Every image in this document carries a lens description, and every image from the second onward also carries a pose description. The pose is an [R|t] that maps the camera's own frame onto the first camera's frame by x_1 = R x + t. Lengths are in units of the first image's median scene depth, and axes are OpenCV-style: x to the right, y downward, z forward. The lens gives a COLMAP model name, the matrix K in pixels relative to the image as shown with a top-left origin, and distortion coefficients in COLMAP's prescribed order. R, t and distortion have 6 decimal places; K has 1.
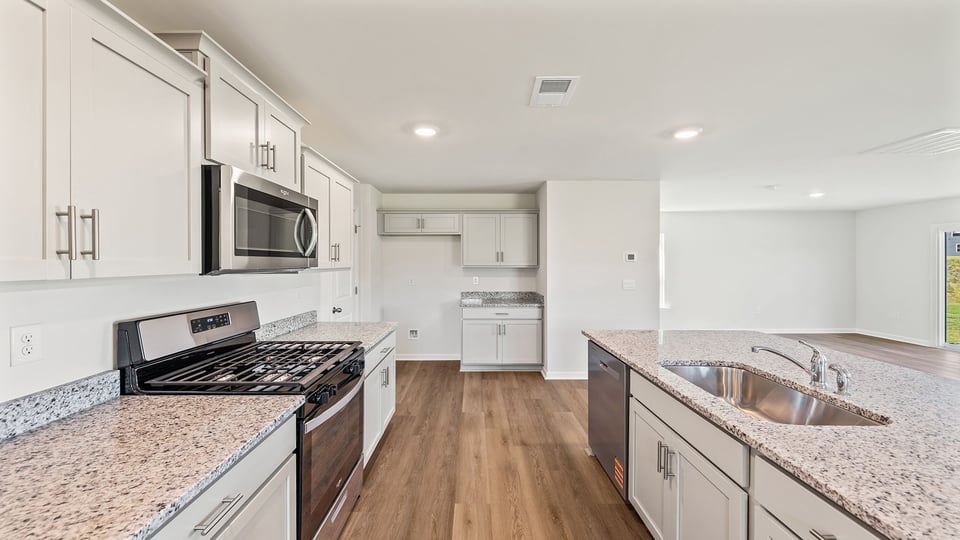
lens RADIAL K [[407.0, 0, 476.2], [0, 407.0, 265.4], [0, 0, 1]] dist [0.001894, -0.000435]
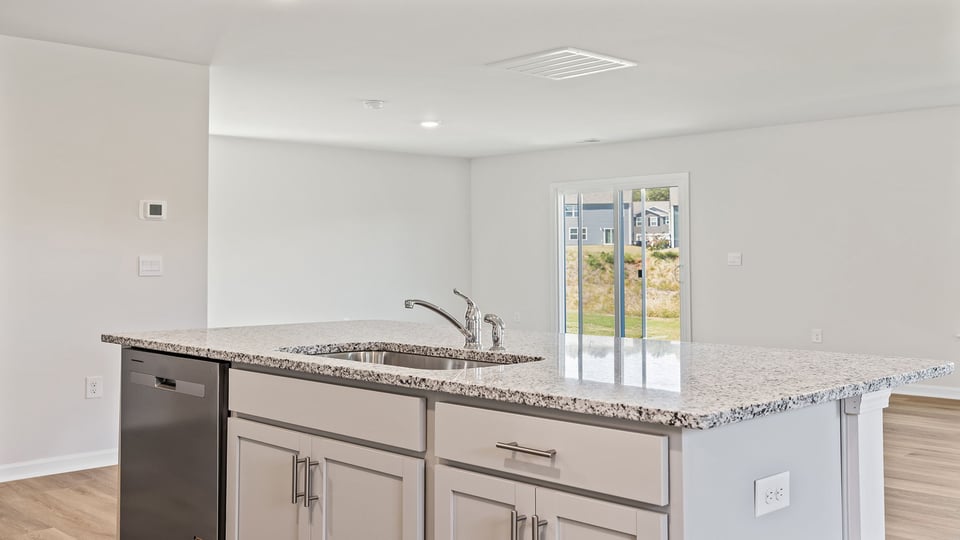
lens RADIAL K [[939.6, 0, 480.5], [0, 939.6, 239.8], [0, 0, 1]] dist [0.010733, 0.000000]
pose [[0.716394, 0.009811, 0.697627, -0.301686], [0.009323, 0.999677, -0.023632, 0.103633], [-0.697634, 0.023434, 0.716071, -0.219914]]
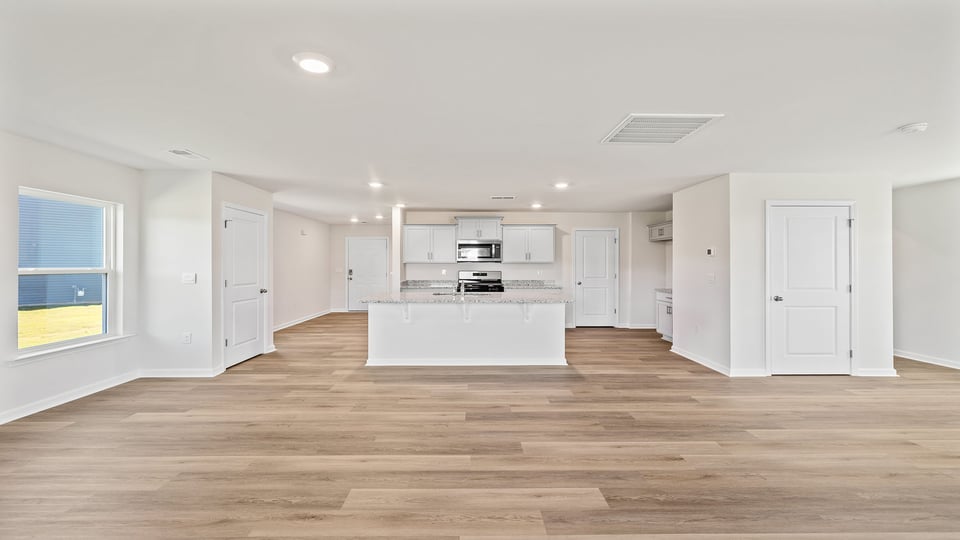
lens RADIAL K [[407.0, 0, 478.6], [0, 407.0, 267.1], [0, 0, 1]] dist [0.001894, -0.000435]
pose [[0.022078, 0.005529, -0.999741, 3.130062], [-0.007100, 0.999960, 0.005374, 0.040862], [0.999731, 0.006979, 0.022116, 0.824912]]
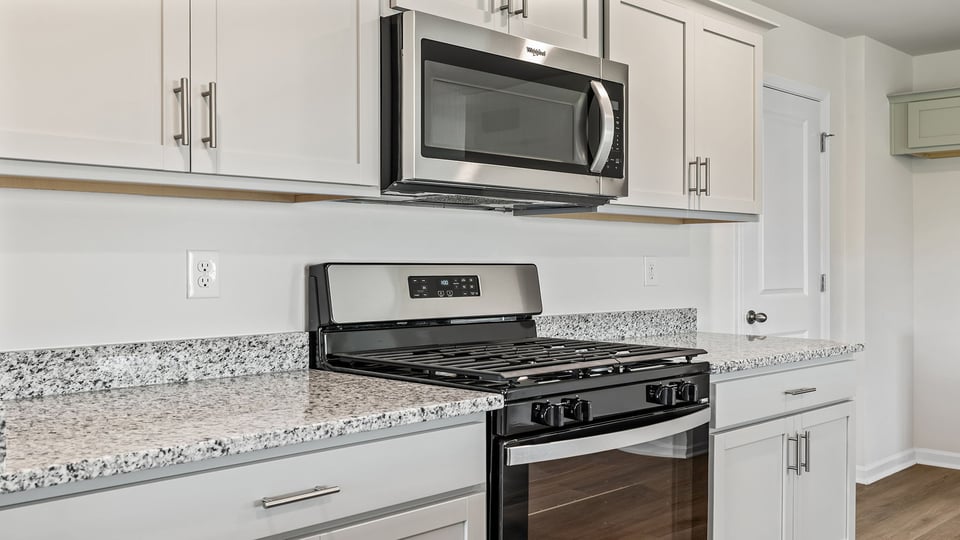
lens RADIAL K [[948.7, 0, 482.0], [0, 948.7, 275.1], [0, 0, 1]] dist [0.012404, 0.000000]
pose [[0.716270, 0.005617, -0.697801, 0.342628], [-0.002387, 0.999981, 0.005599, 0.106412], [0.697819, -0.002345, 0.716270, 0.027244]]
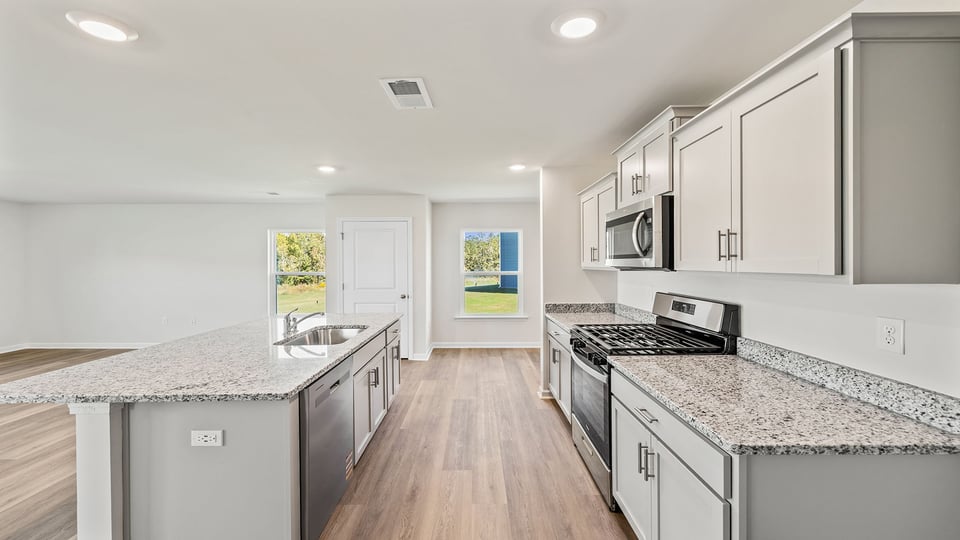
lens RADIAL K [[407.0, 0, 476.0], [0, 407.0, 264.5], [0, 0, 1]] dist [0.001894, -0.000435]
pose [[-0.999944, 0.002604, 0.010291, 0.013797], [0.002688, 0.999963, 0.008181, -0.012987], [-0.010269, 0.008208, -0.999914, 2.159001]]
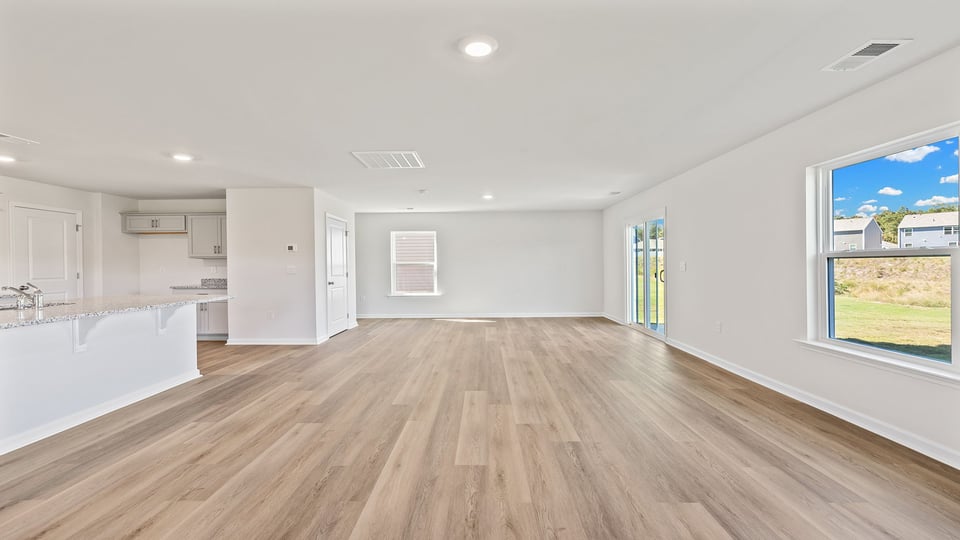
lens RADIAL K [[407.0, 0, 473.0], [0, 407.0, 272.1], [0, 0, 1]] dist [0.001894, -0.000435]
pose [[0.999812, -0.007960, -0.017690, 2.126780], [0.008104, 0.999935, 0.008046, 0.108290], [0.017625, -0.008188, 0.999811, -0.565776]]
